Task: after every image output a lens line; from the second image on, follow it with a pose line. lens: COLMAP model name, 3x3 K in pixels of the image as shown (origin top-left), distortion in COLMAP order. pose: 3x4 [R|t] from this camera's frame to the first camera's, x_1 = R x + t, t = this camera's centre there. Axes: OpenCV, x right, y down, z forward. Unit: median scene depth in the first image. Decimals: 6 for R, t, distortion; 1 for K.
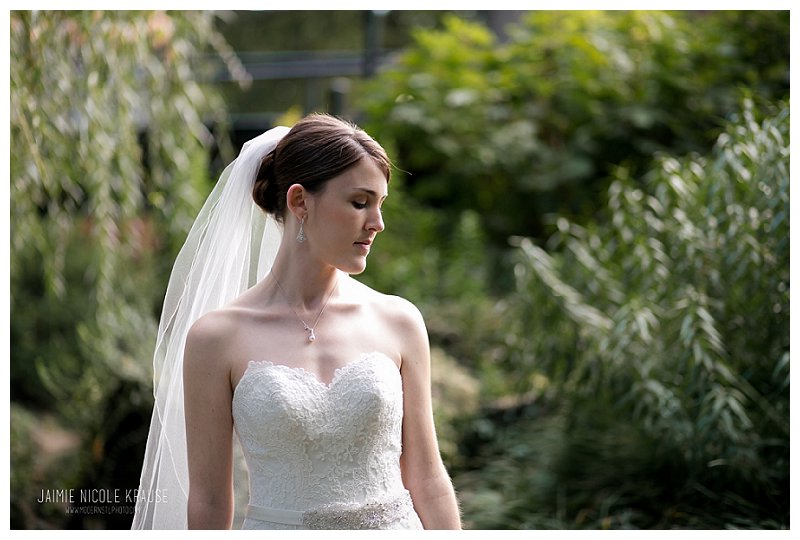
lens RADIAL K [[2485.7, 0, 395.4], [0, 2485.7, 273.7], [0, 0, 1]] dist [-0.088476, 0.000000]
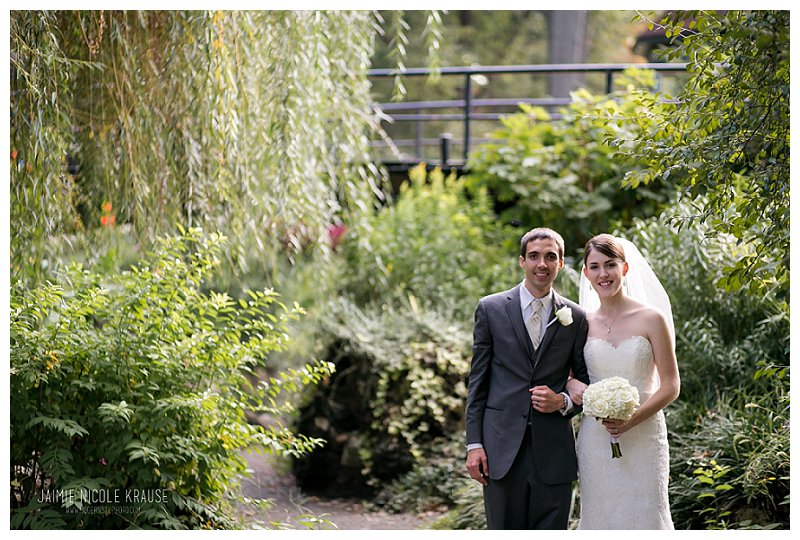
lens RADIAL K [[2485.7, 0, 400.5], [0, 2485.7, 270.8], [0, 0, 1]] dist [-0.088476, 0.000000]
pose [[0.999730, -0.012355, -0.019701, -0.043120], [0.012673, 0.999791, 0.016070, -0.043270], [0.019498, -0.016315, 0.999677, -1.001777]]
